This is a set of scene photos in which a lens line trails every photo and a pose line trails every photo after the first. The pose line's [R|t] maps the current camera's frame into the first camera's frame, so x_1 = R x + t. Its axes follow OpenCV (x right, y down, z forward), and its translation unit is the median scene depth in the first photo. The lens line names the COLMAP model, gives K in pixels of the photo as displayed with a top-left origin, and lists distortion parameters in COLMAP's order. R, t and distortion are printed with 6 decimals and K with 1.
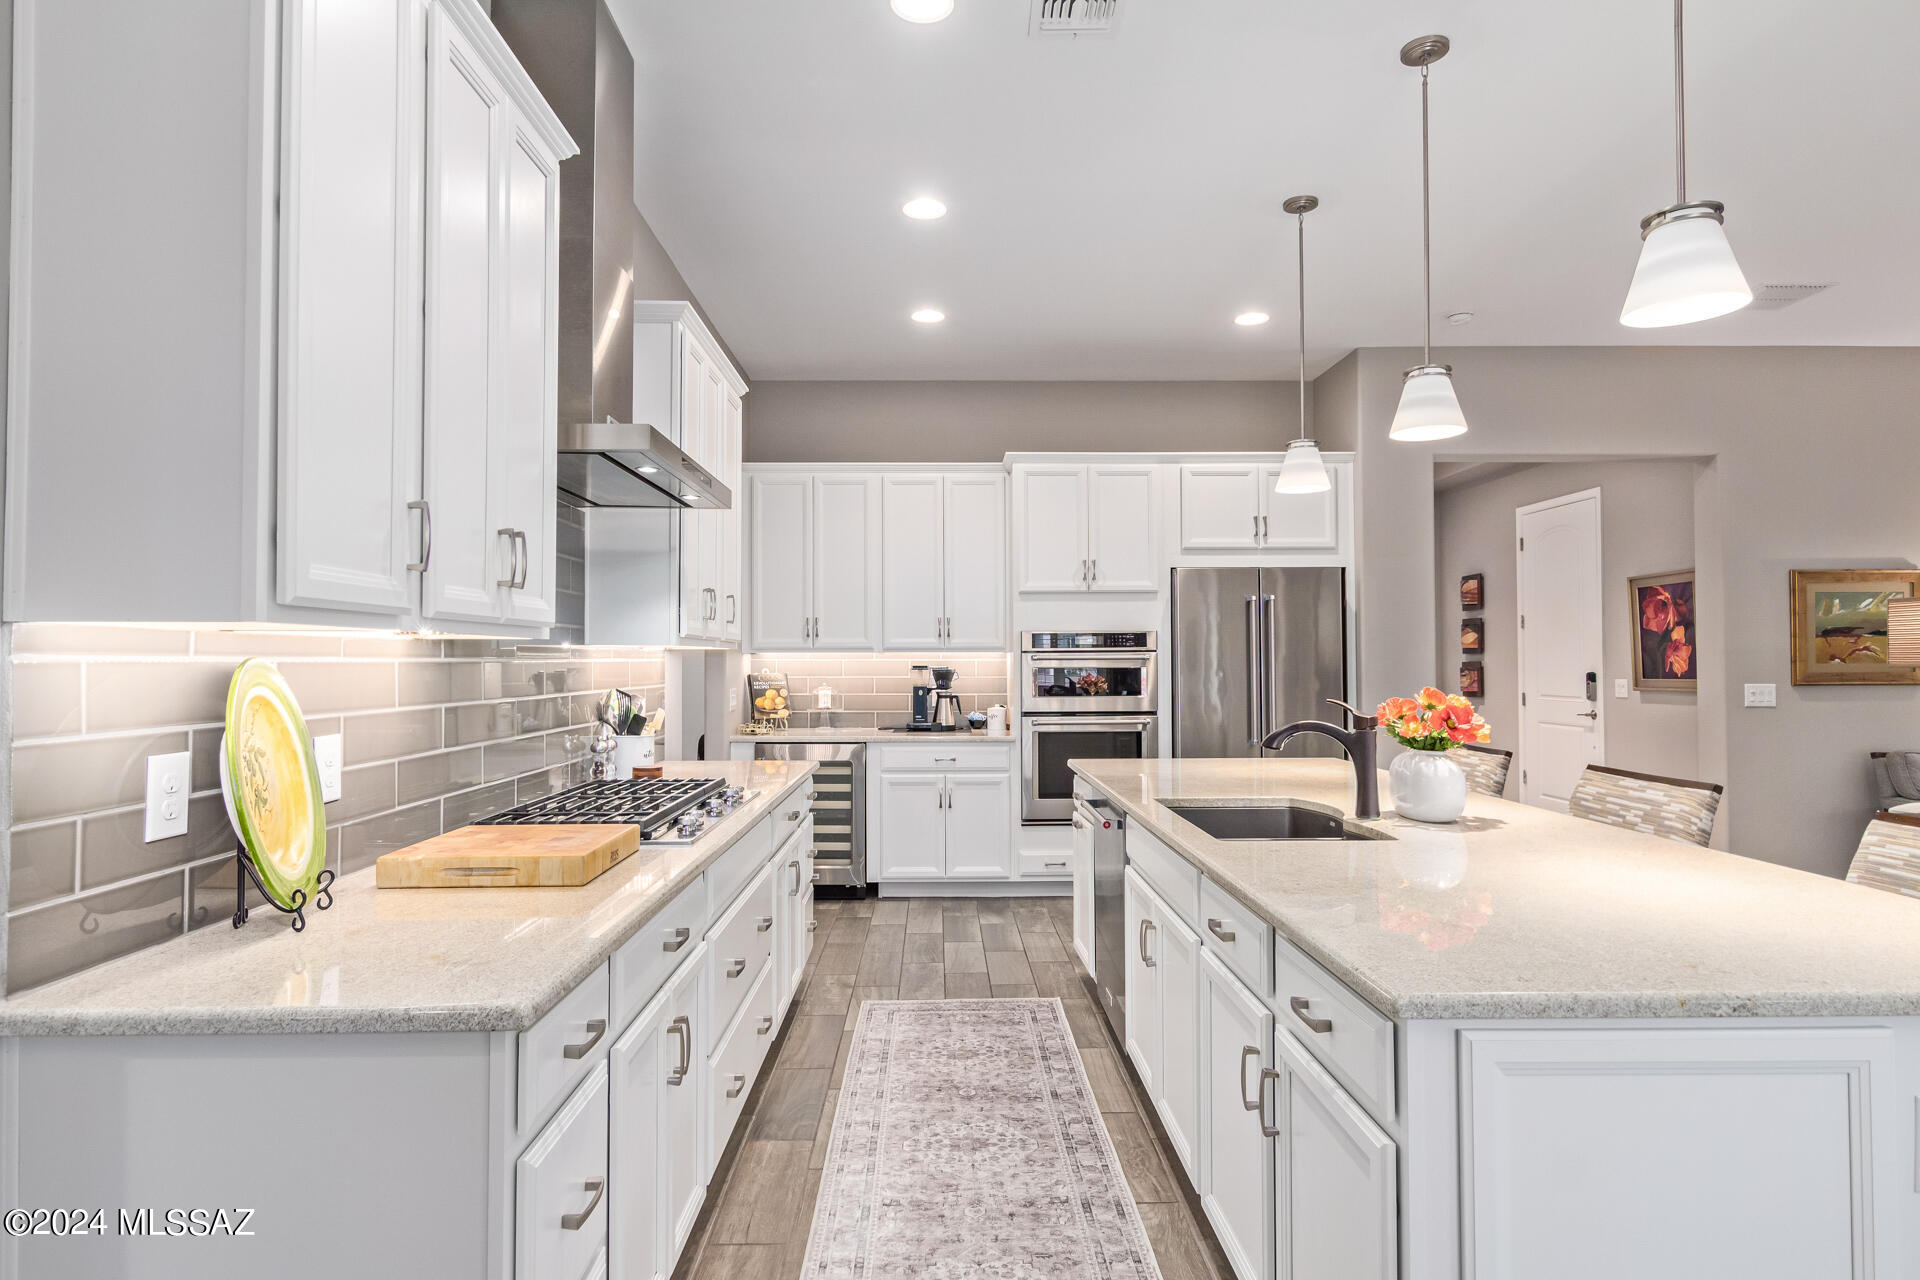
lens RADIAL K [[1032.5, 0, 957.3], [0, 1032.5, 643.2], [0, 0, 1]] dist [0.007588, 0.000929]
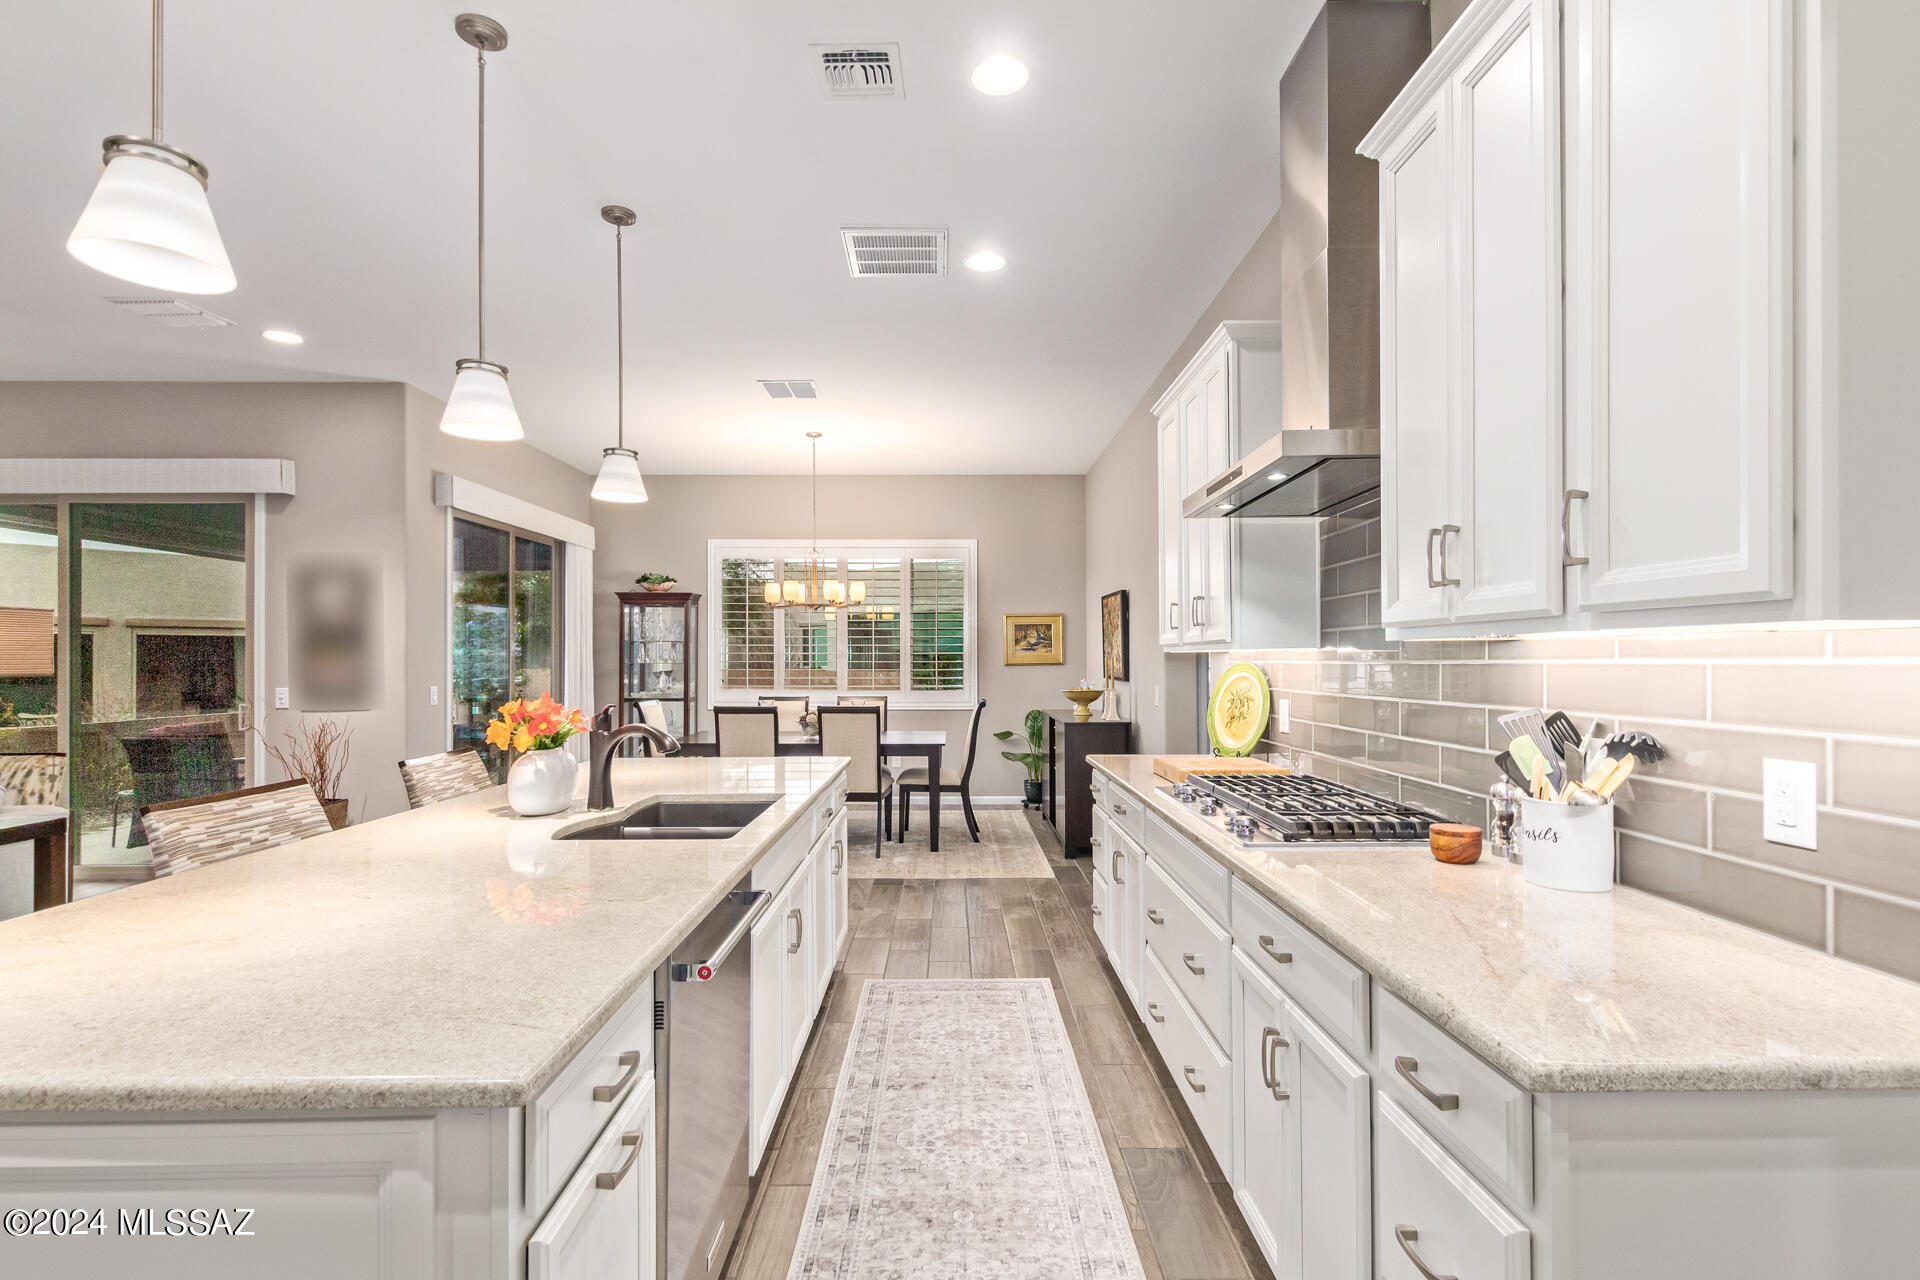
lens RADIAL K [[890.2, 0, 957.8], [0, 890.2, 658.0], [0, 0, 1]] dist [0.004054, -0.000403]
pose [[-0.999903, 0.005466, 0.012823, 0.001679], [0.005202, 0.999774, -0.020593, 0.013499], [-0.012933, -0.020525, -0.999706, 0.905817]]
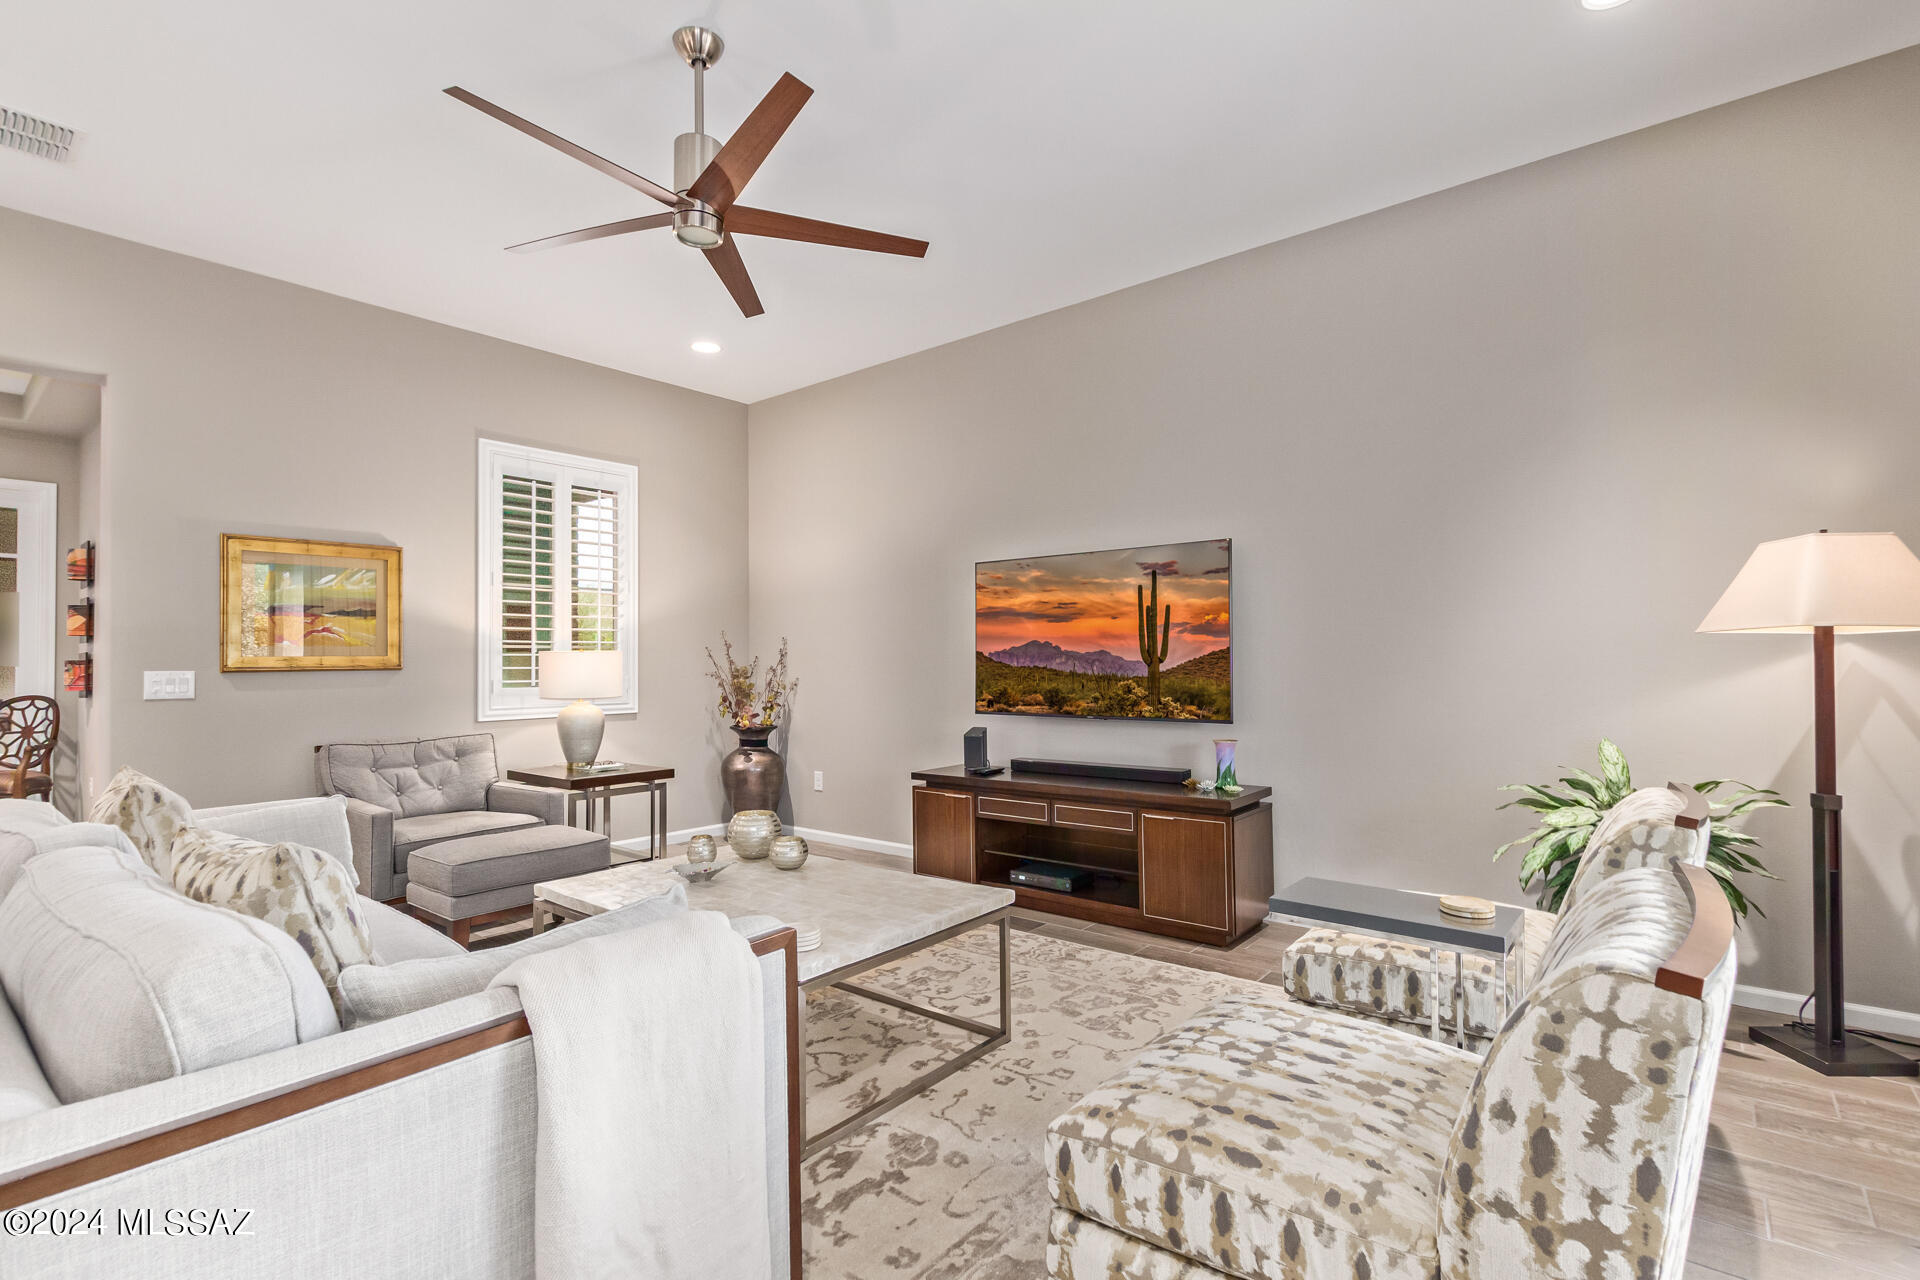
lens RADIAL K [[866.6, 0, 970.4], [0, 866.6, 643.5], [0, 0, 1]] dist [0.001531, -0.000258]
pose [[0.632317, 0.016859, 0.774526, 0.633602], [-0.008274, 0.999853, -0.015009, 0.022916], [-0.774665, 0.003082, 0.632364, 0.089456]]
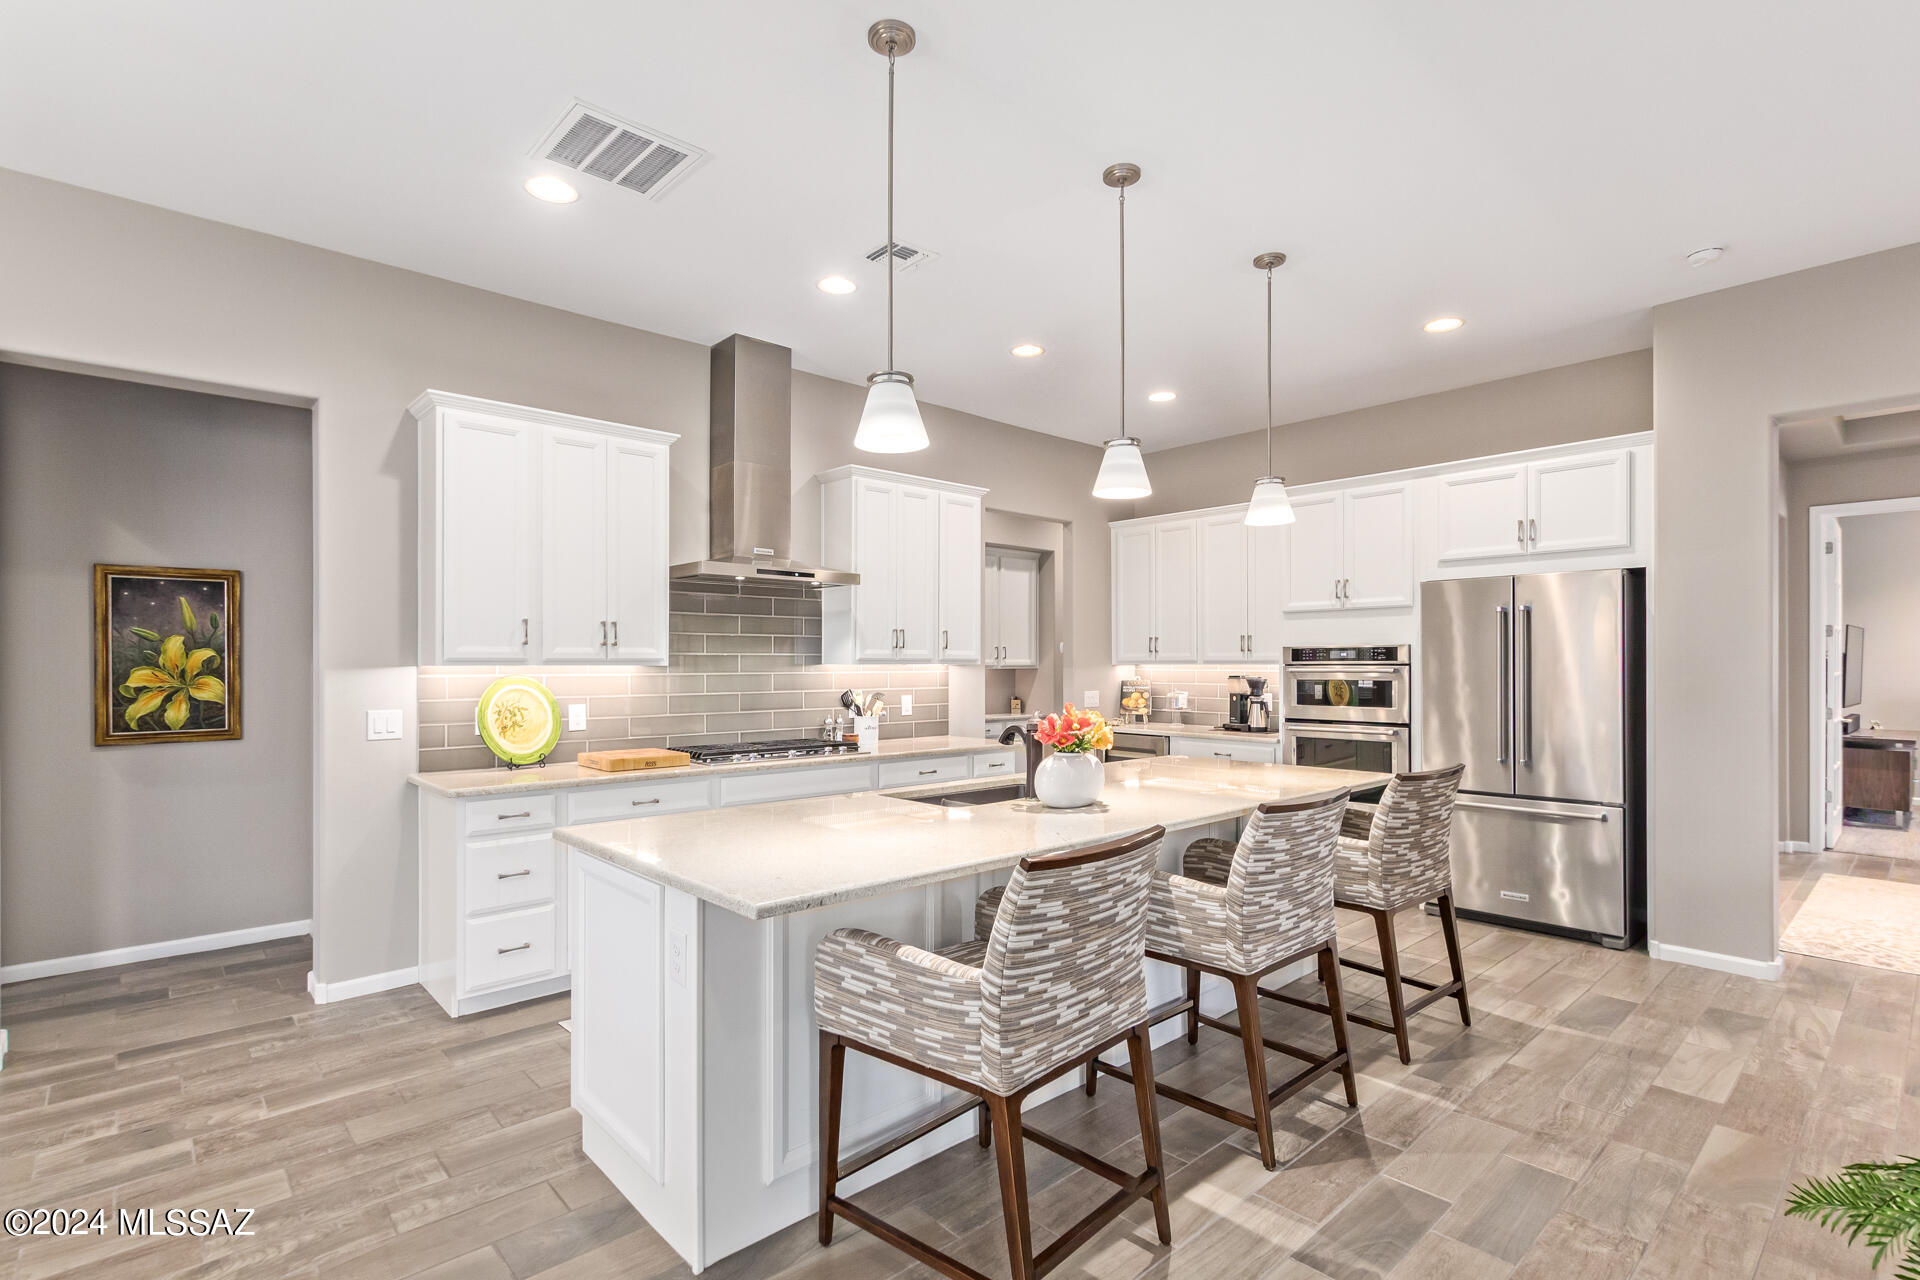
lens RADIAL K [[908.9, 0, 959.8], [0, 908.9, 666.1], [0, 0, 1]] dist [0.004042, -0.001693]
pose [[0.662816, 0.003872, -0.748772, 0.561161], [0.011485, 0.999816, 0.015336, -0.009457], [0.748694, -0.018765, 0.662650, 0.073959]]
